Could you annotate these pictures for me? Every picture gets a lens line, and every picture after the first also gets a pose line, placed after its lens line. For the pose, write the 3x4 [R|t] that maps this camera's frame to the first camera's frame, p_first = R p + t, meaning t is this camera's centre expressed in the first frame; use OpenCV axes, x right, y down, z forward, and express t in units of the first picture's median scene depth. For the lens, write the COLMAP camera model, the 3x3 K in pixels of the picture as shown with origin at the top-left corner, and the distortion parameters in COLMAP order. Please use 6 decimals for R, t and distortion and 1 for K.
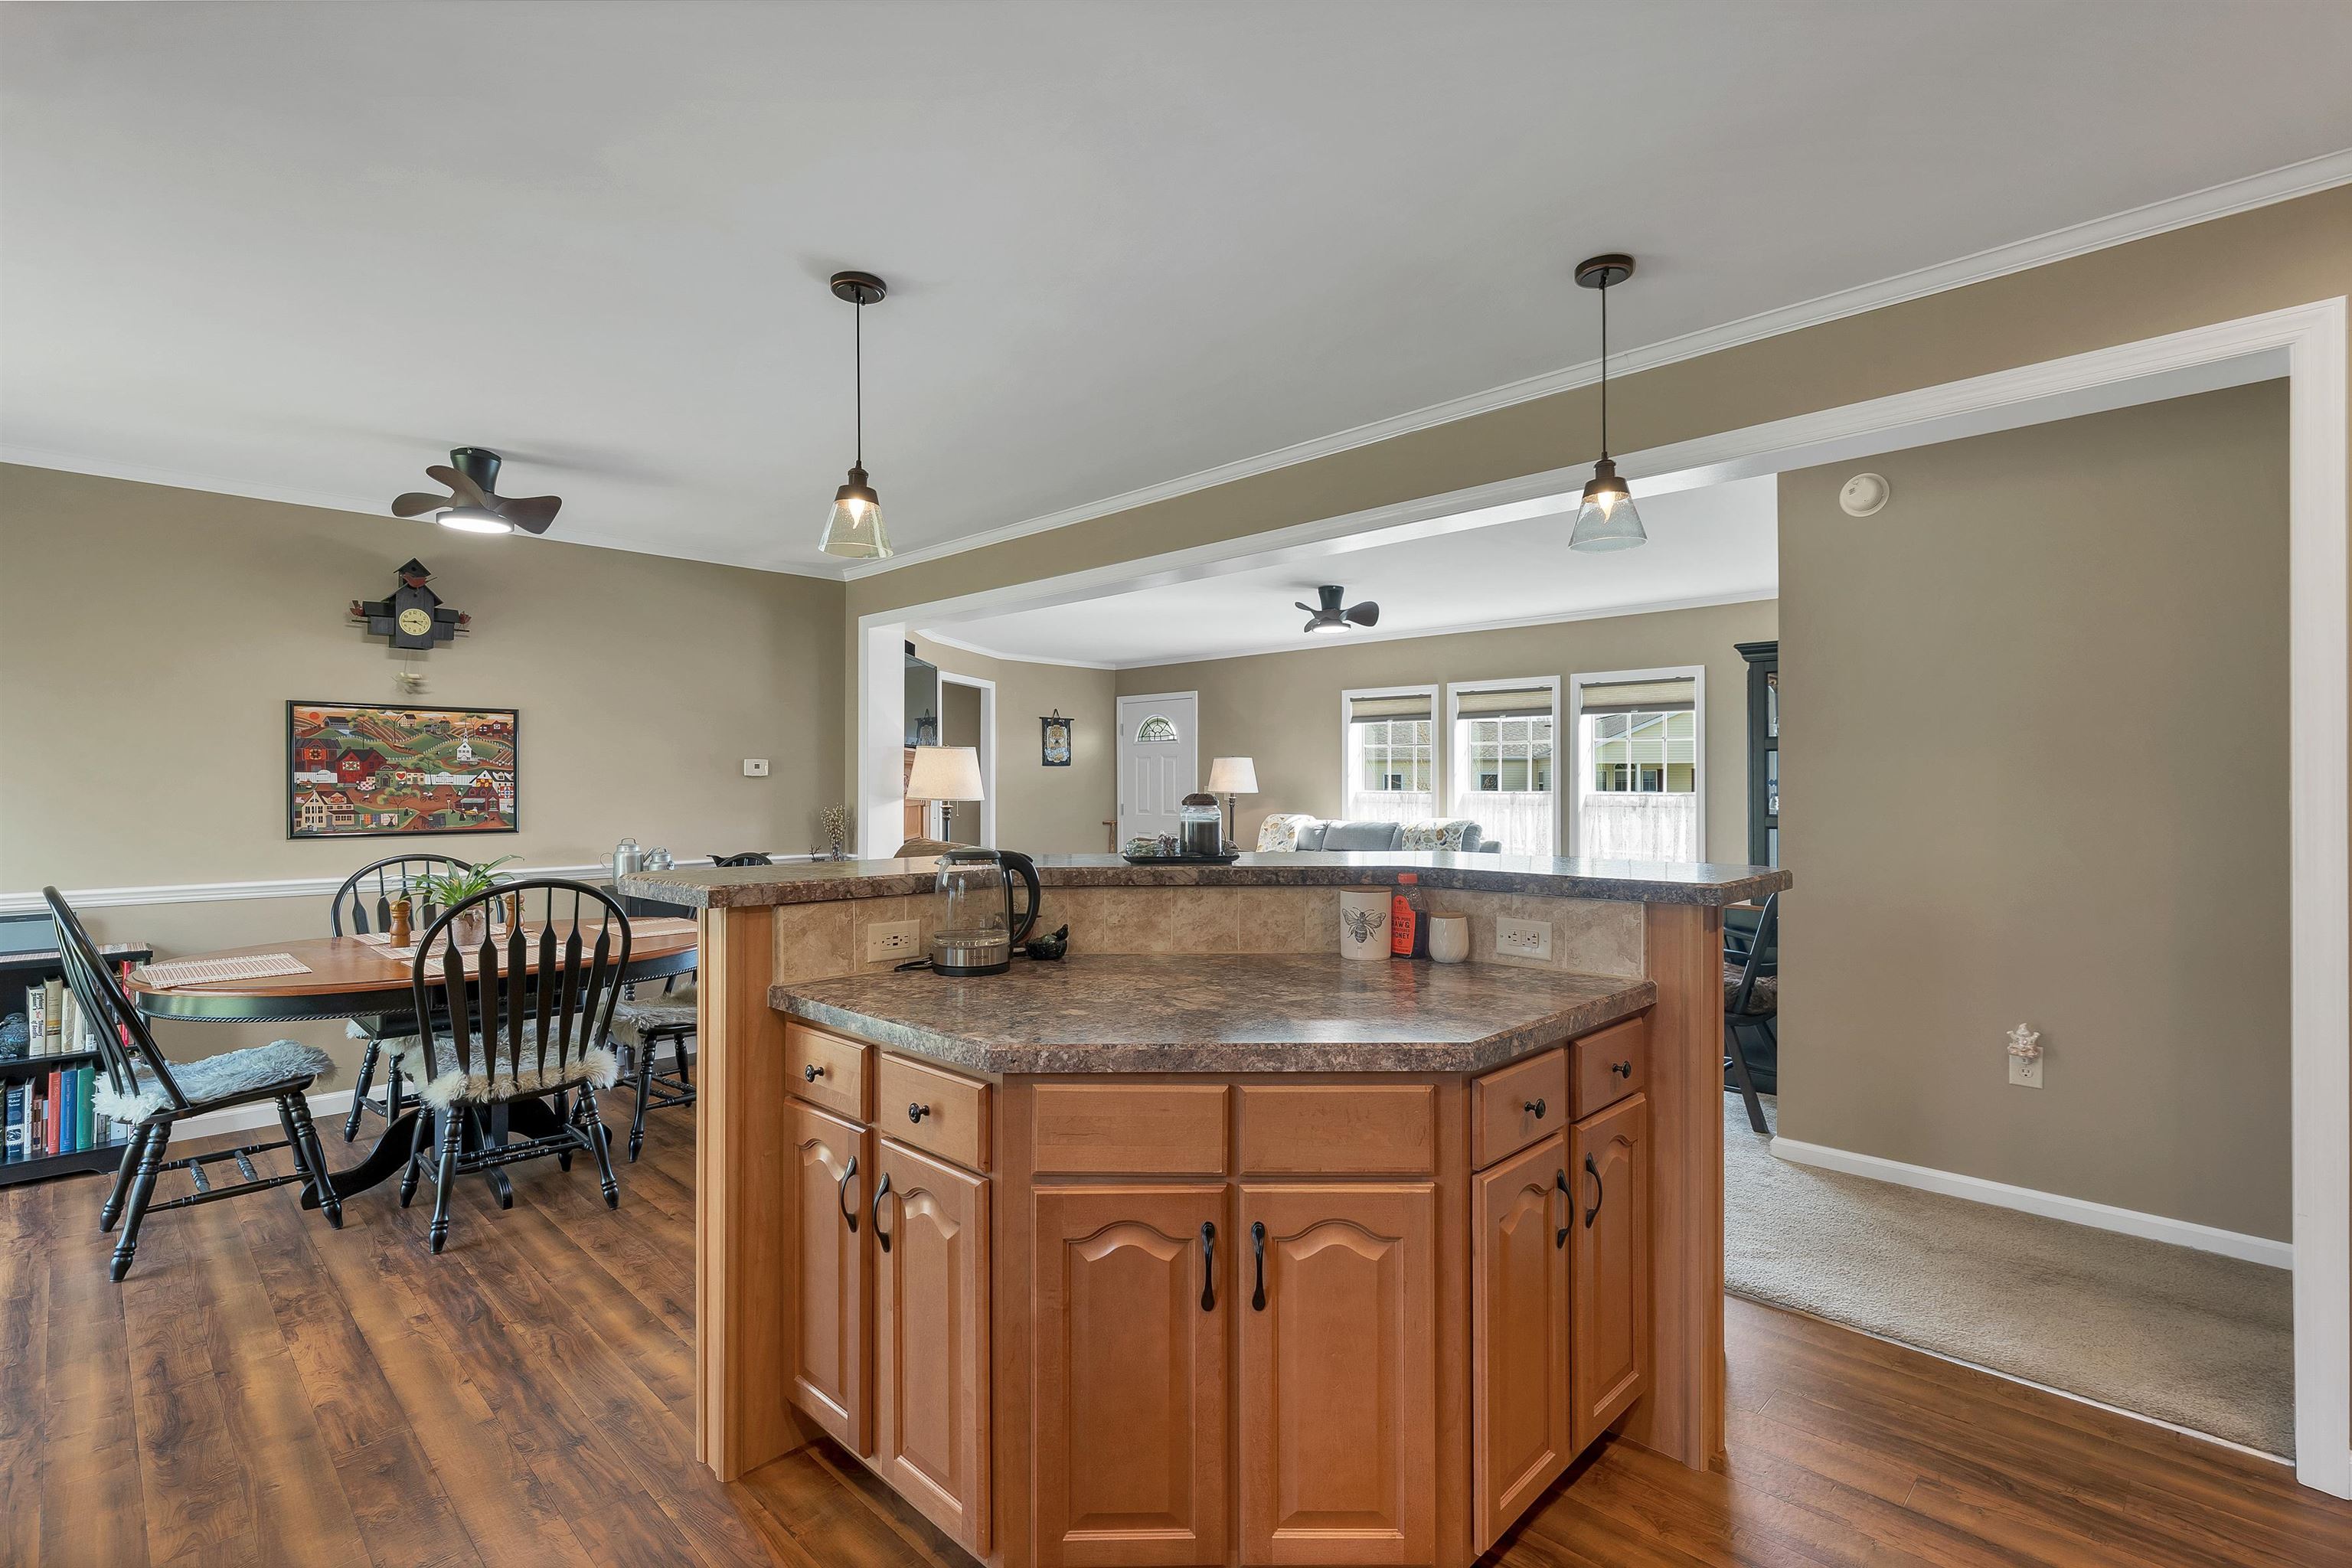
lens RADIAL K [[1083.2, 0, 1176.4], [0, 1083.2, 781.6], [0, 0, 1]] dist [0.000066, -0.000213]
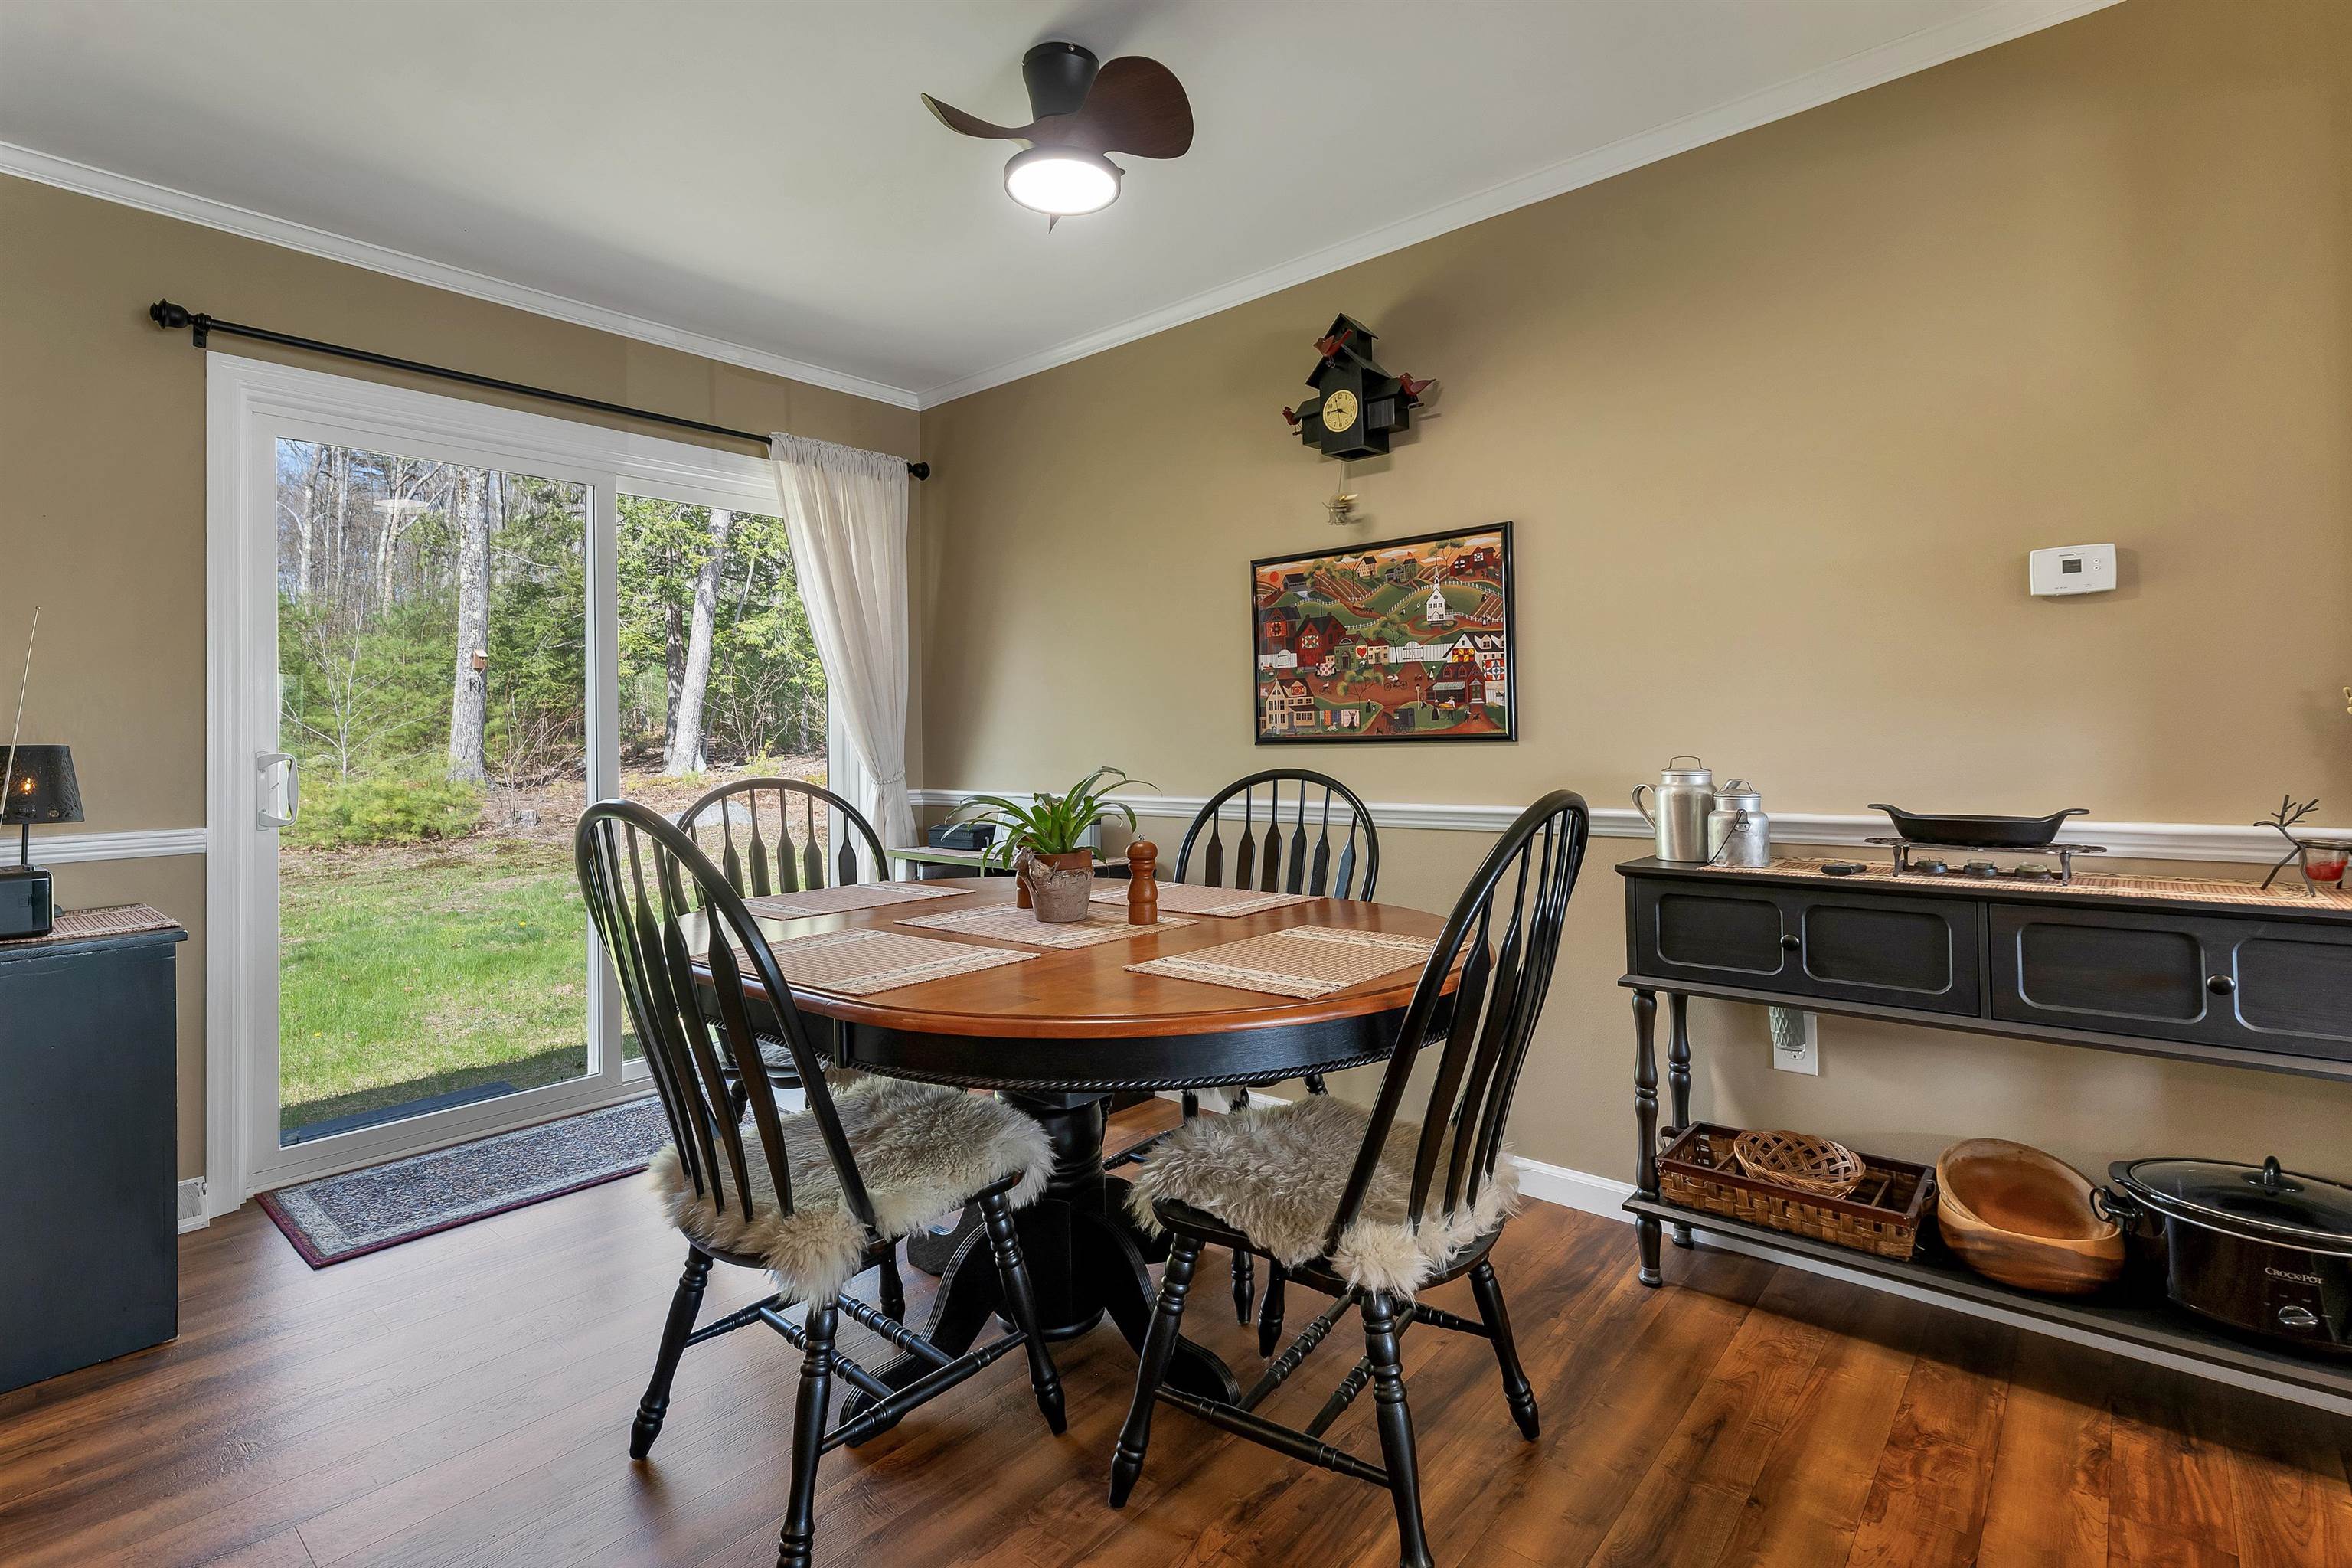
lens RADIAL K [[1093.1, 0, 1184.0], [0, 1093.1, 718.1], [0, 0, 1]] dist [0.001100, 0.000213]
pose [[0.074305, -0.023961, -0.996948, -0.060087], [0.017536, 0.999588, -0.022718, 0.045415], [0.997081, -0.015795, 0.074694, 0.795372]]
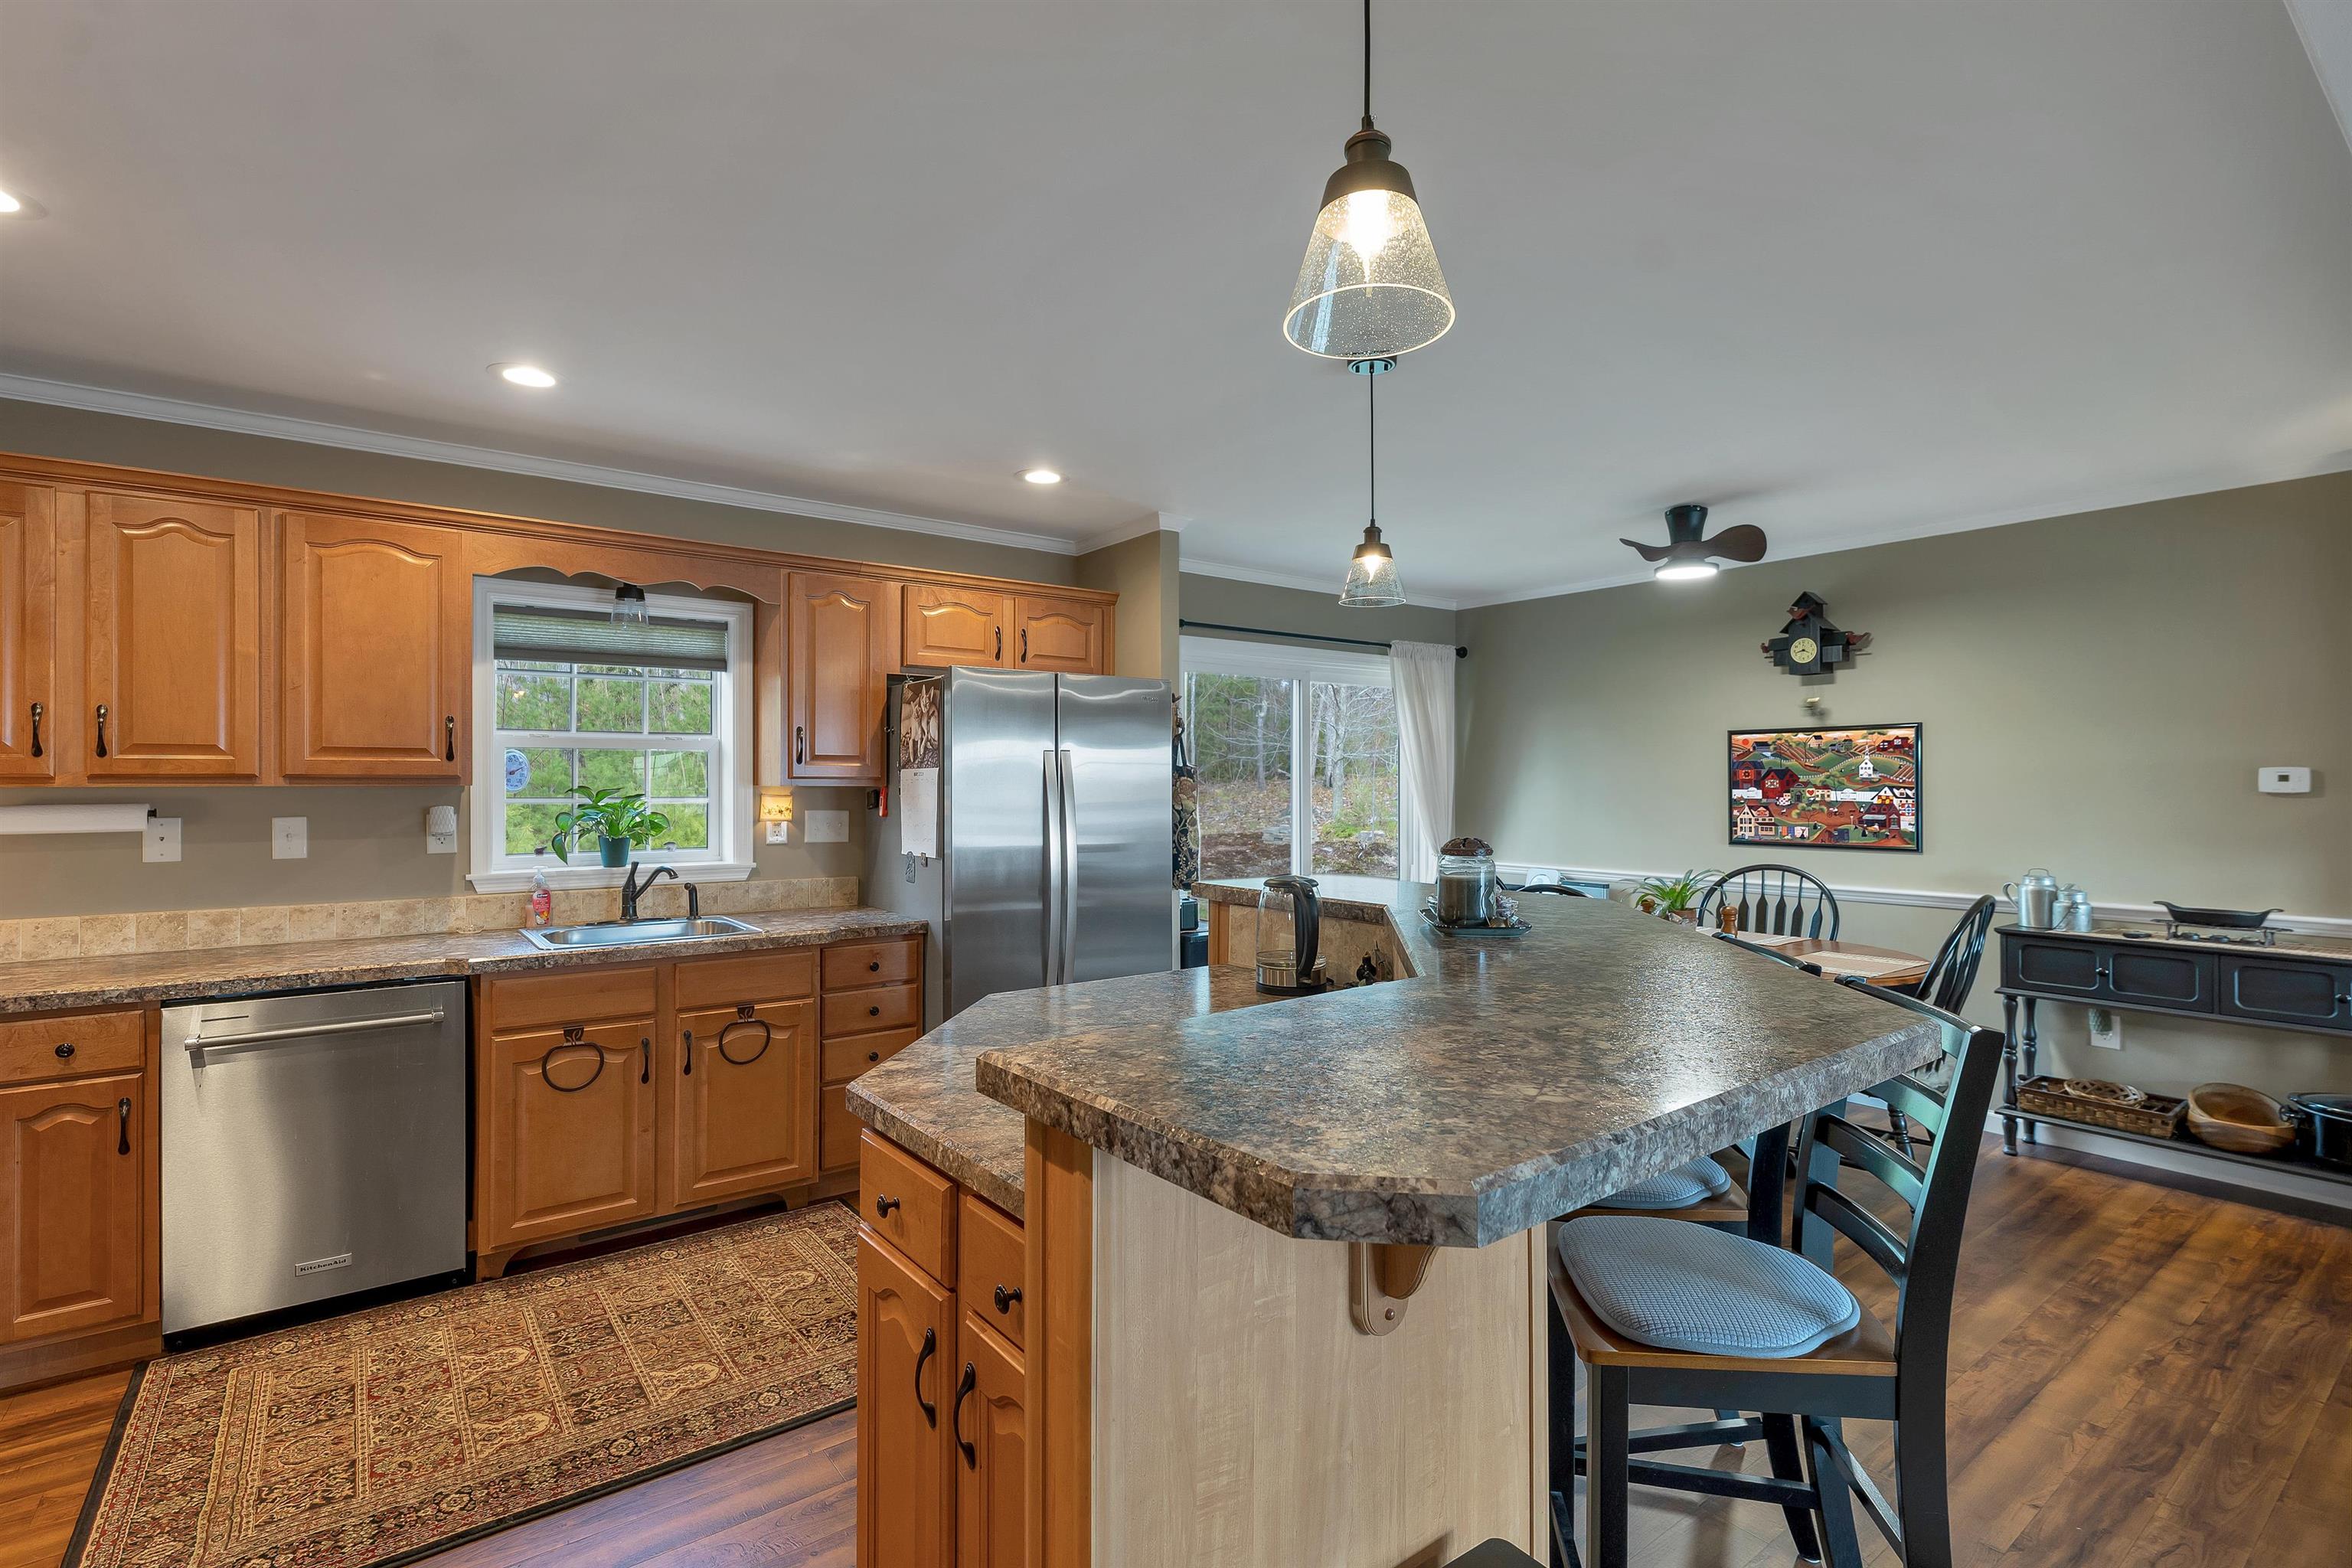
lens RADIAL K [[1083.2, 0, 1176.4], [0, 1083.2, 781.6], [0, 0, 1]] dist [0.000066, -0.000213]
pose [[-0.140943, -0.002641, -0.990014, 0.424784], [0.002758, 0.999992, -0.003060, -0.013802], [0.990014, -0.003162, -0.140935, 0.493948]]
